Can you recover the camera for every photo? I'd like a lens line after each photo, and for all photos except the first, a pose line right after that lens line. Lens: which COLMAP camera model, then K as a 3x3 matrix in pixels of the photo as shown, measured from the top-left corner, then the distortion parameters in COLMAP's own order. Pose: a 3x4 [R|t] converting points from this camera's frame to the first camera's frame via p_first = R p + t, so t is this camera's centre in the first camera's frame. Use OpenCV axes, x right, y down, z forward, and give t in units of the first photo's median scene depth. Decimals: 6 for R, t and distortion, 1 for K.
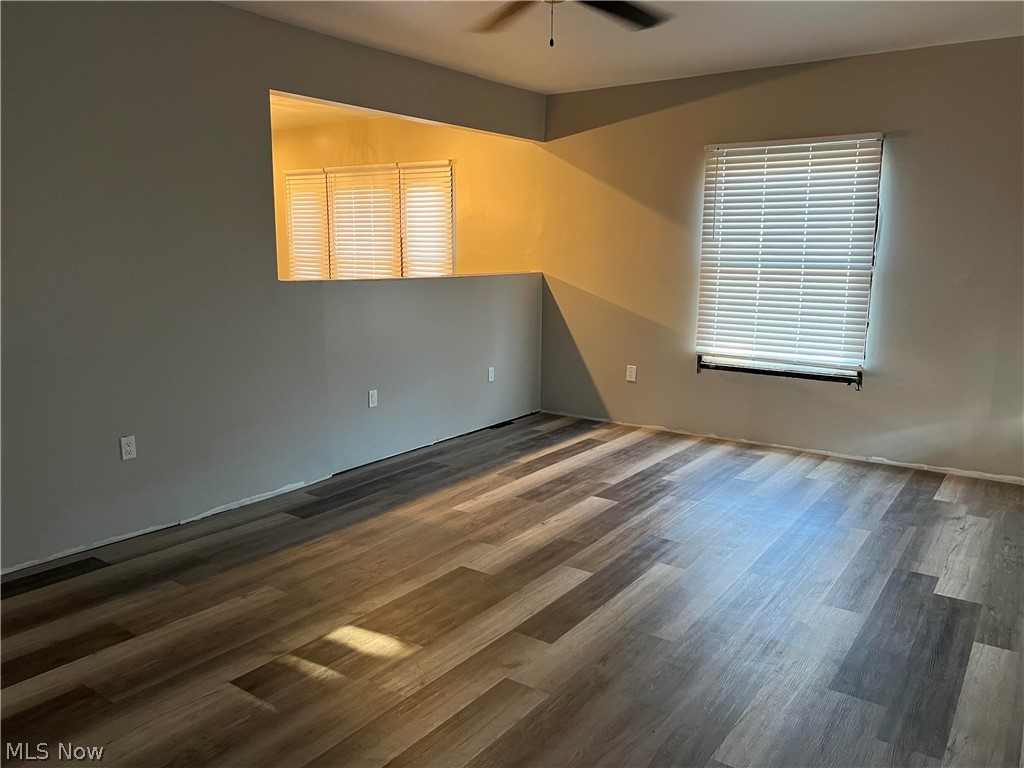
lens RADIAL K [[771.8, 0, 517.9], [0, 771.8, 382.7], [0, 0, 1]] dist [0.042163, -0.043512]
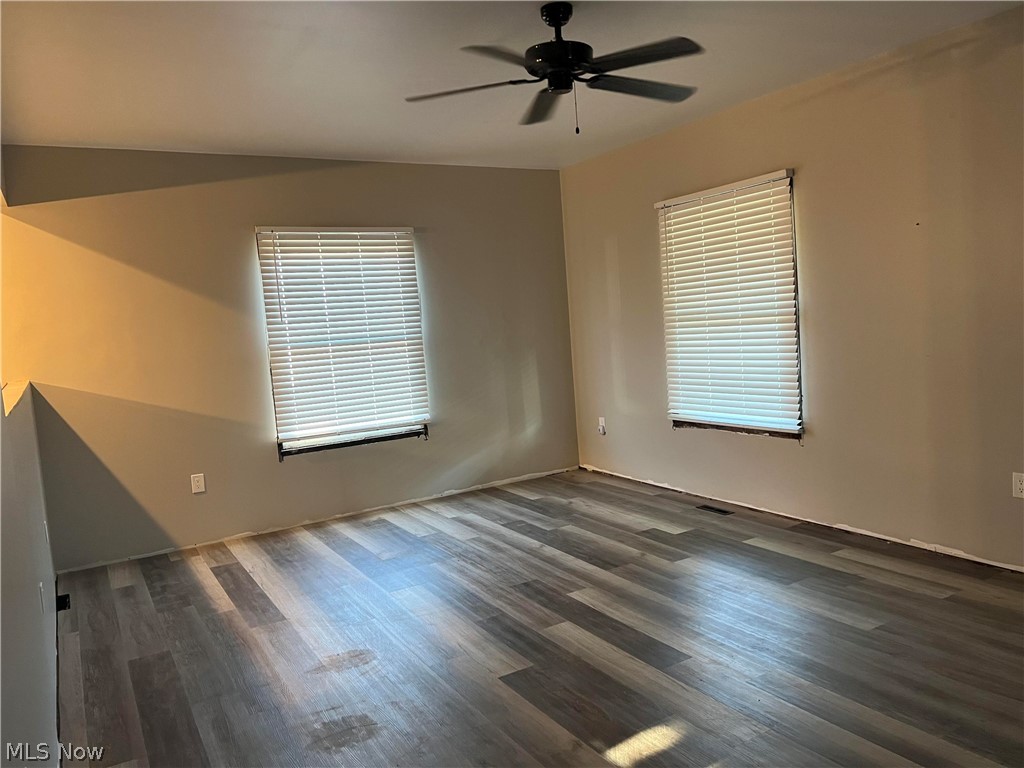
lens RADIAL K [[771.8, 0, 517.9], [0, 771.8, 382.7], [0, 0, 1]] dist [0.042163, -0.043512]
pose [[0.409705, -0.119277, 0.904386, -0.560243], [0.228451, 0.973238, 0.024865, -0.072844], [-0.883149, 0.196421, 0.425990, 0.365563]]
